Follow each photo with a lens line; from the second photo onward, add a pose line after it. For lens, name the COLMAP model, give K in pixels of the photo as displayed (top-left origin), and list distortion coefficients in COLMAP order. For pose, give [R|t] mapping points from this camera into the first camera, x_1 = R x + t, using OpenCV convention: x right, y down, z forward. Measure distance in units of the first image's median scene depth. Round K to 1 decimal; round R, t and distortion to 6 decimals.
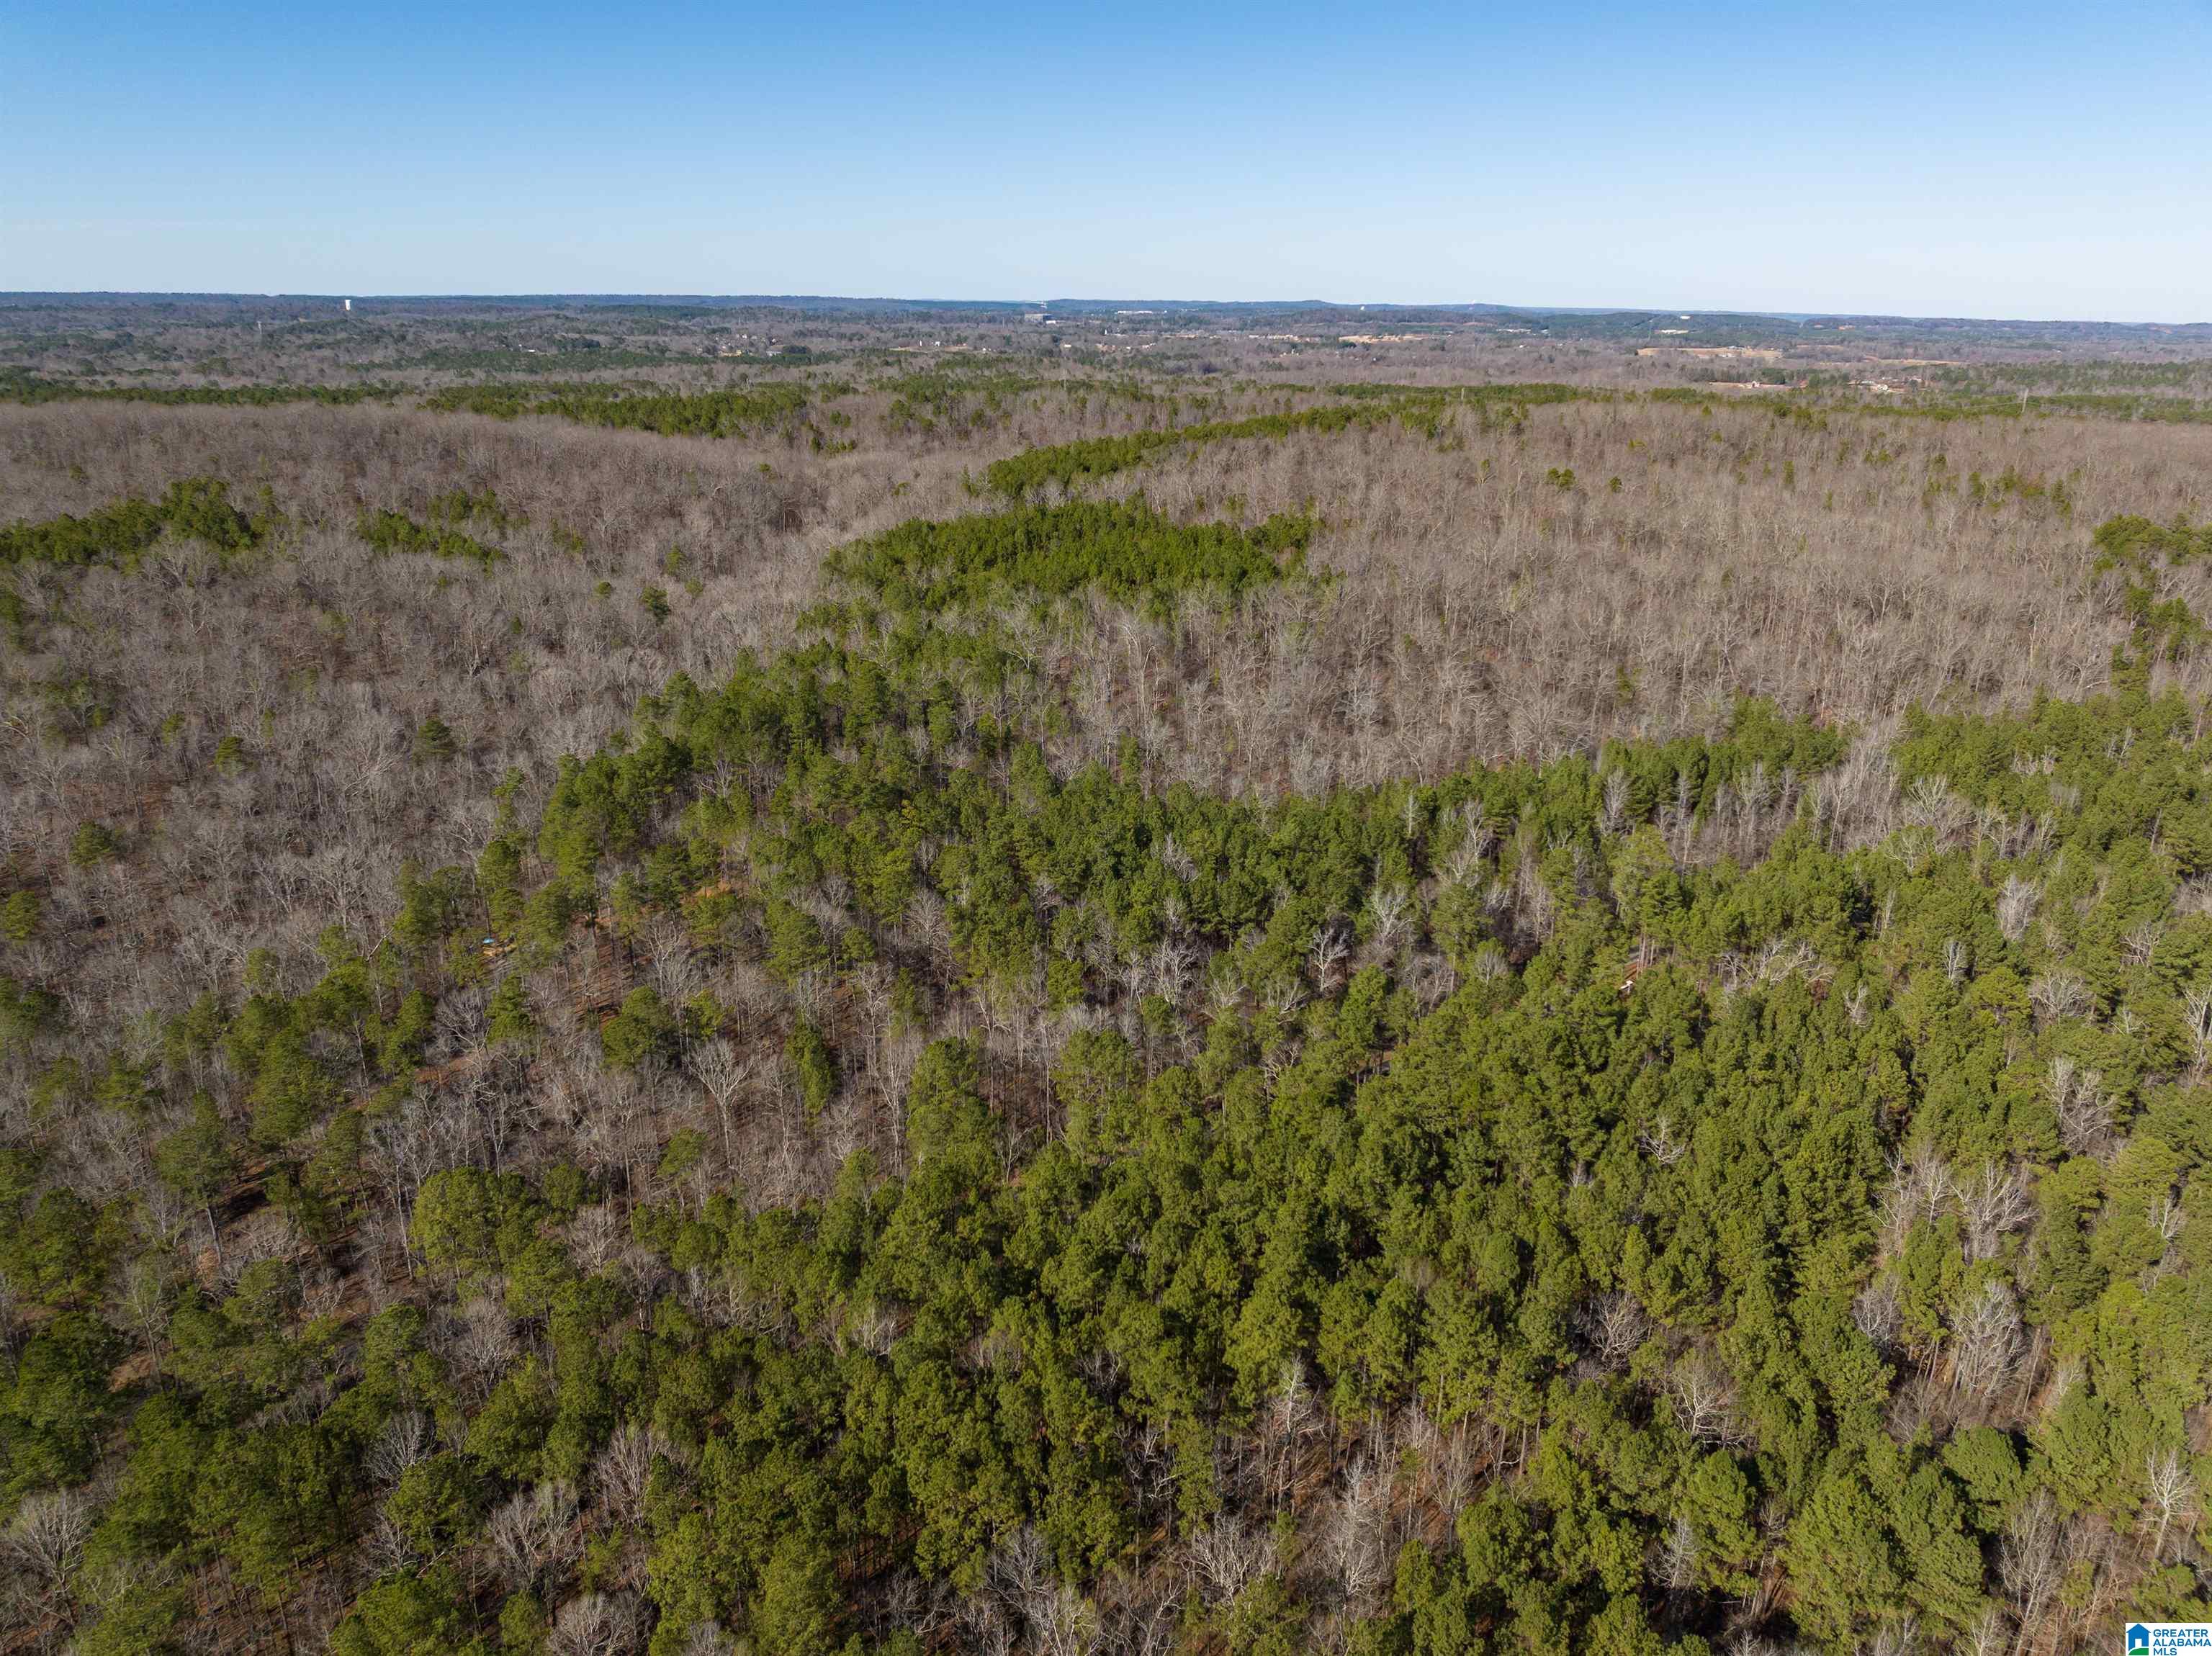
lens RADIAL K [[1573.0, 0, 1117.6], [0, 1573.0, 807.3], [0, 0, 1]] dist [-0.050661, 0.024982]
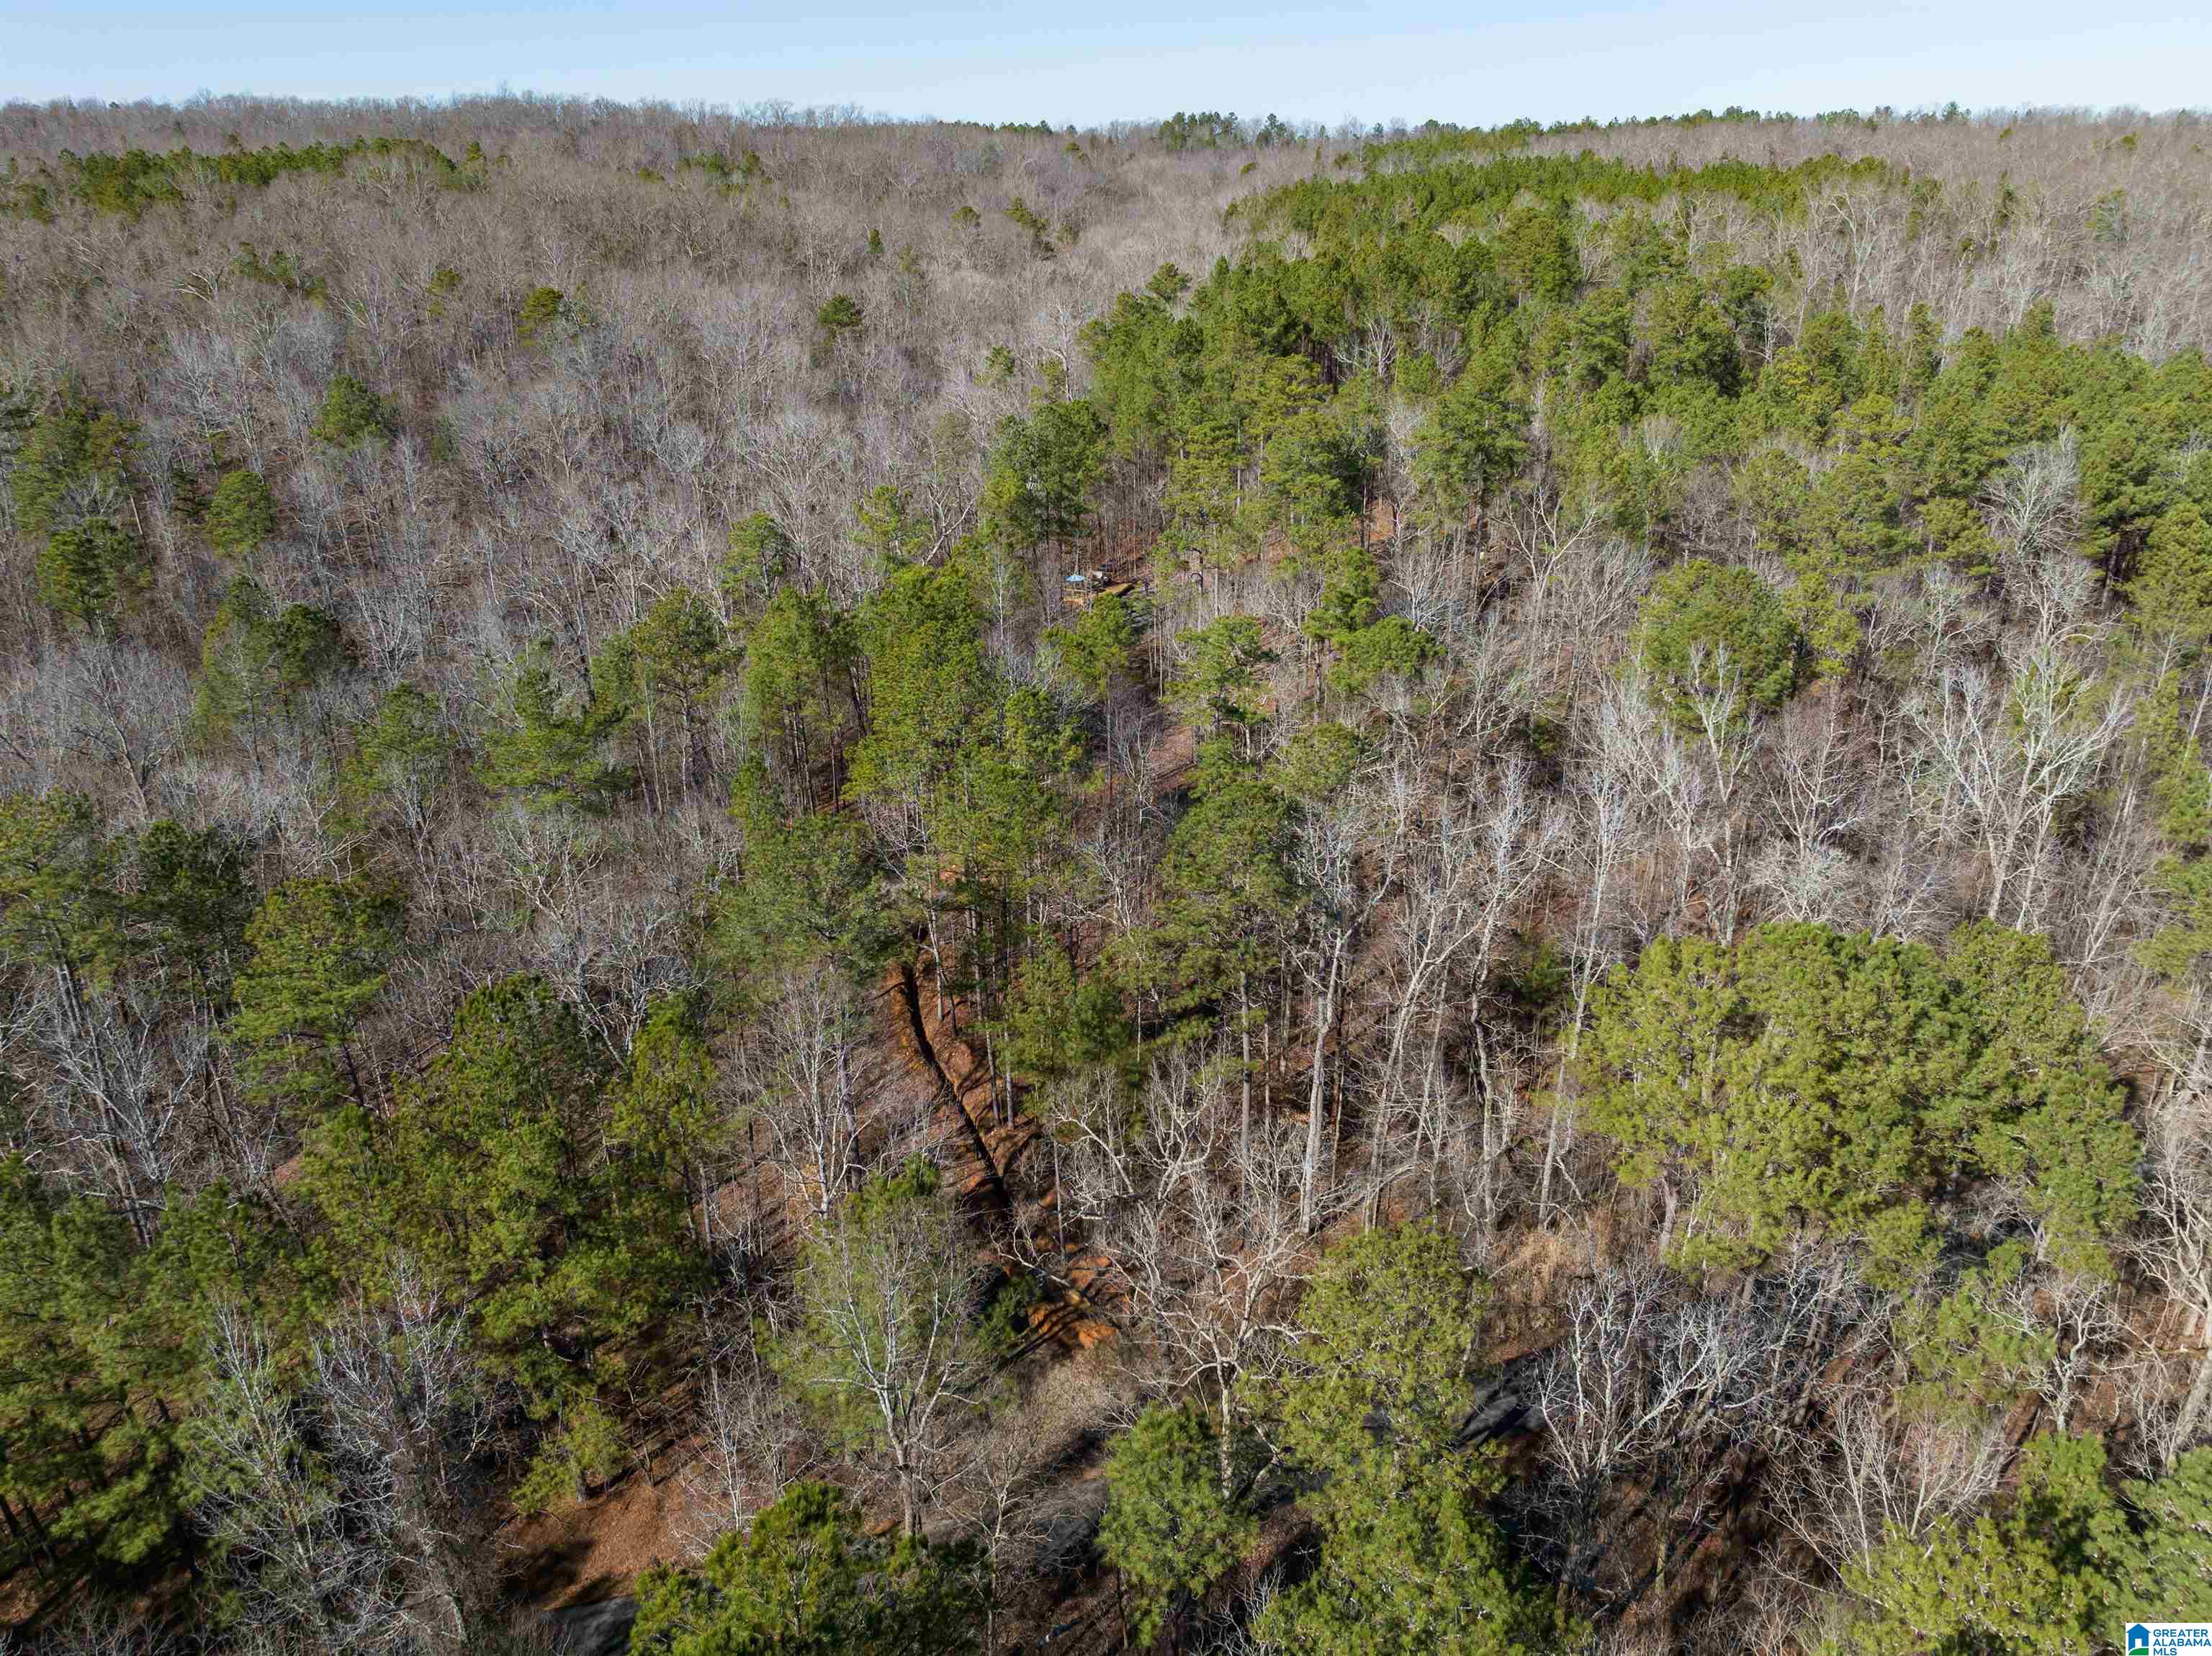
lens RADIAL K [[1573.0, 0, 1113.7], [0, 1573.0, 826.8], [0, 0, 1]] dist [-0.050661, 0.024982]
pose [[0.997607, 0.007225, -0.068759, -0.146800], [-0.000890, 0.995785, 0.091714, 0.050715], [0.069132, -0.091433, 0.993409, 0.188377]]
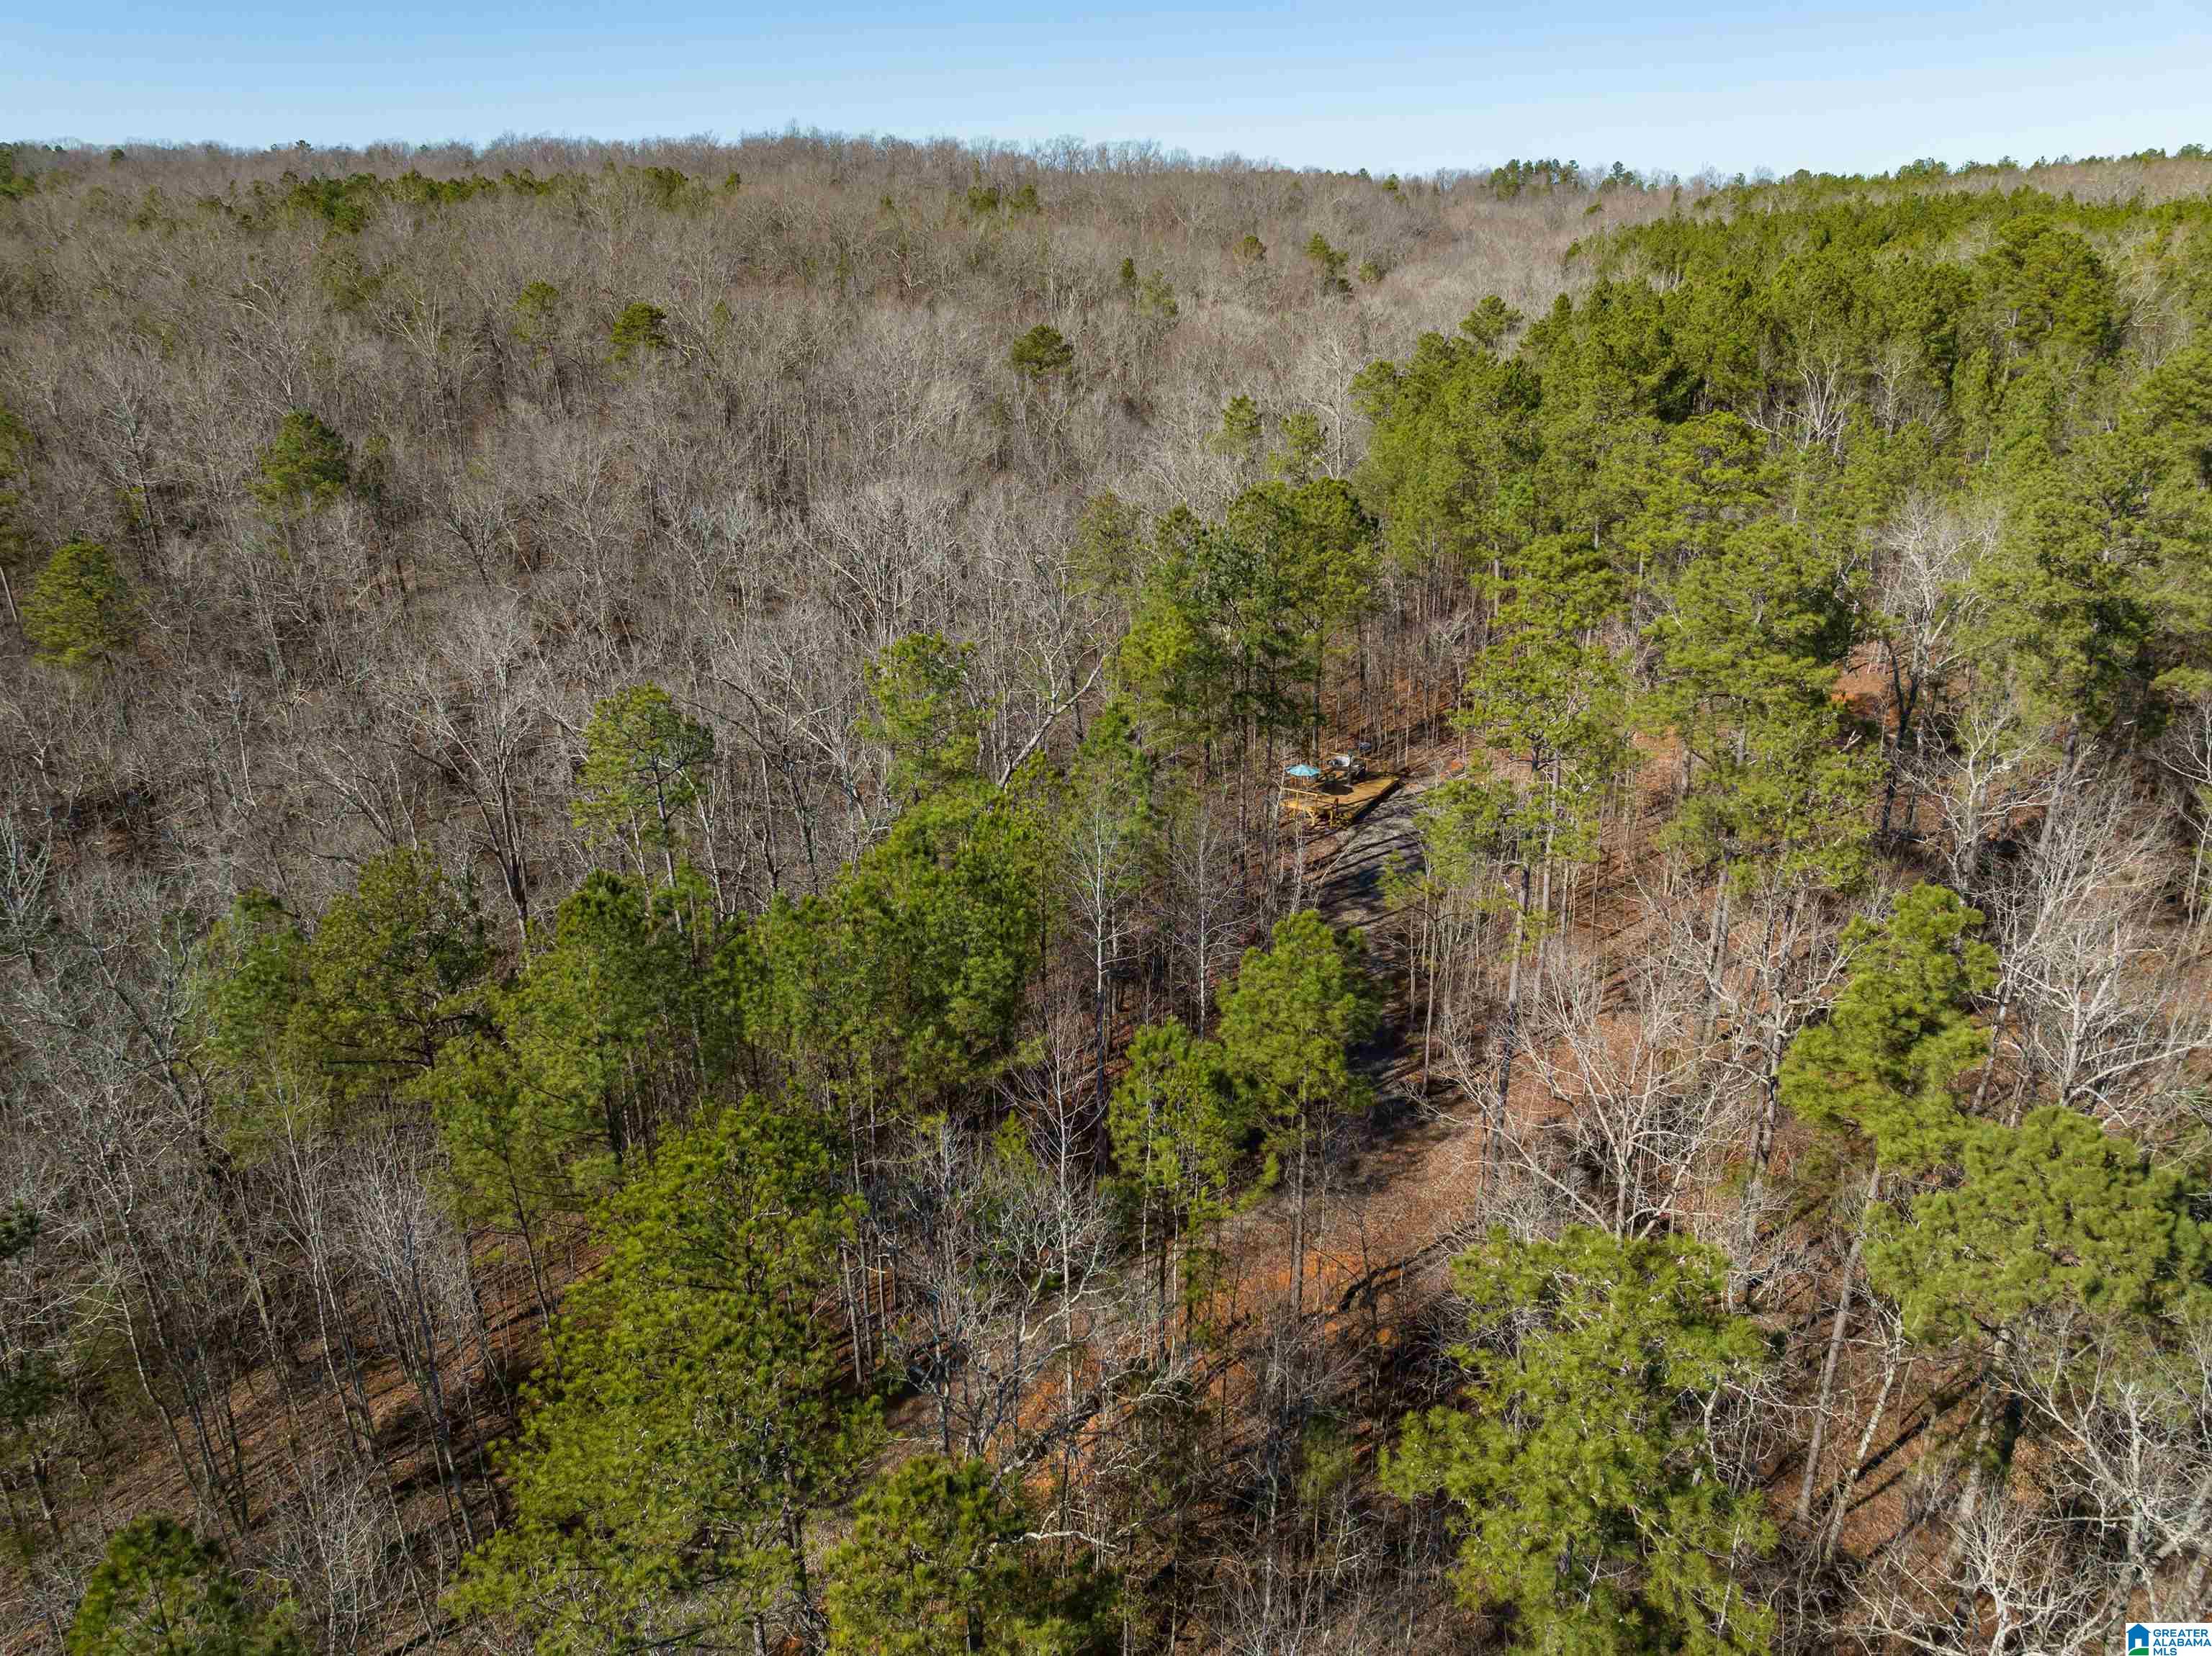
lens RADIAL K [[1573.0, 0, 1112.8], [0, 1573.0, 830.7], [0, 0, 1]] dist [-0.050661, 0.024982]
pose [[0.966265, 0.075226, -0.246317, -0.150095], [-0.061795, 0.996172, 0.061822, 0.033433], [0.250025, -0.044515, 0.967216, 0.279989]]
